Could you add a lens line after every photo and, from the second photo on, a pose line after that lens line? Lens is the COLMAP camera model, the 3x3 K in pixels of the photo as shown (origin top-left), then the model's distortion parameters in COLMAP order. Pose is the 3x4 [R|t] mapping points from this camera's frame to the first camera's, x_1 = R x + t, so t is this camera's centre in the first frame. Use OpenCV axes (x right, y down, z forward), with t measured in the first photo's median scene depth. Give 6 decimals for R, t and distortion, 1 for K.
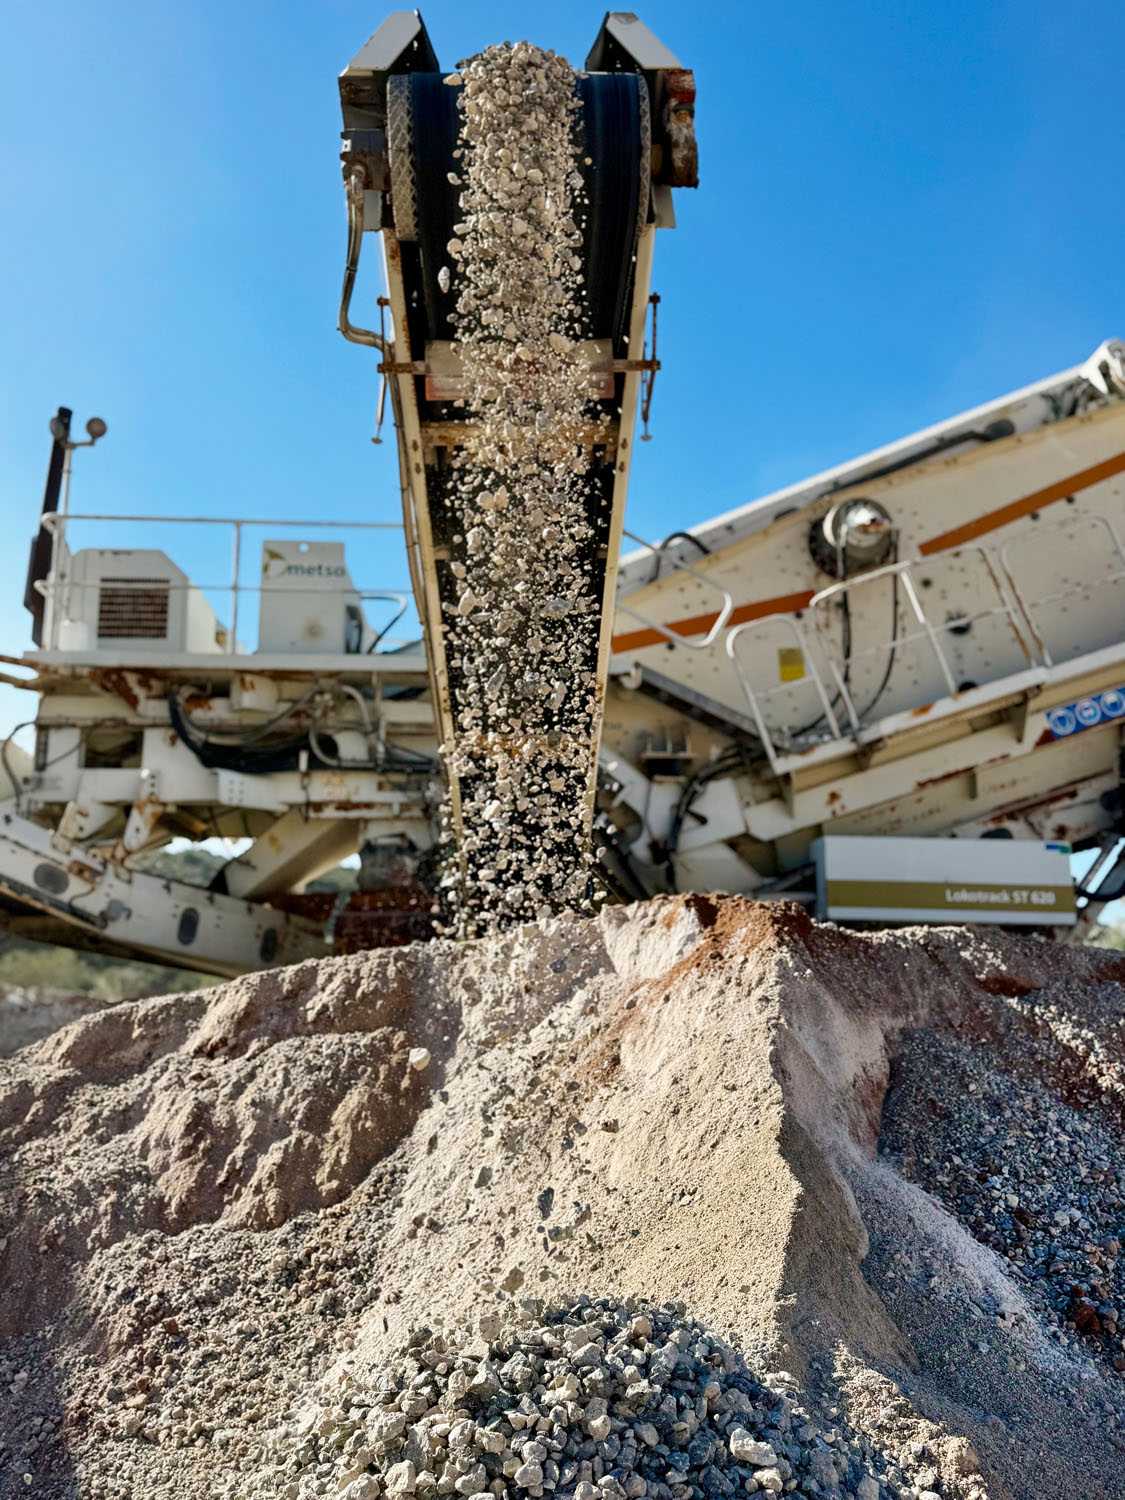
lens RADIAL K [[1263.4, 0, 568.8], [0, 1263.4, 748.4], [0, 0, 1]] dist [0.096028, -0.076014]
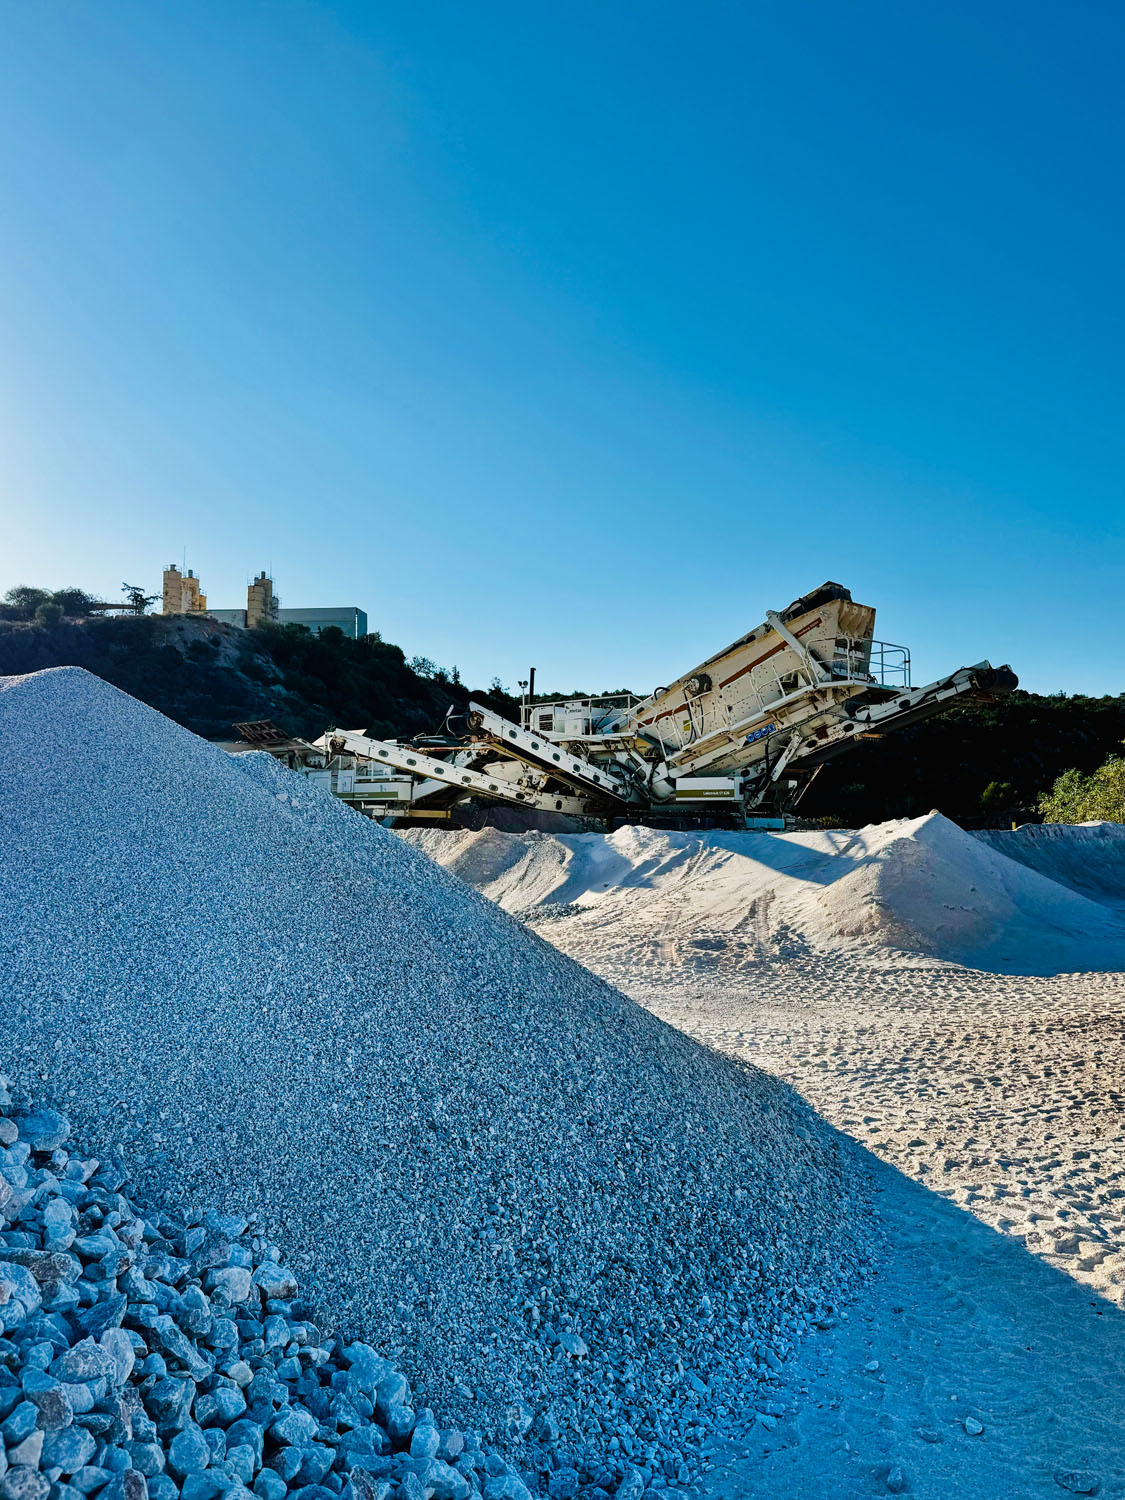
lens RADIAL K [[1128.9, 0, 560.8], [0, 1128.9, 751.4], [0, 0, 1]] dist [0.002411, 0.000071]
pose [[0.706457, -0.048397, -0.706100, 4.895194], [0.145695, 0.986236, 0.078171, -0.667994], [0.692598, -0.158099, 0.703784, -3.215832]]
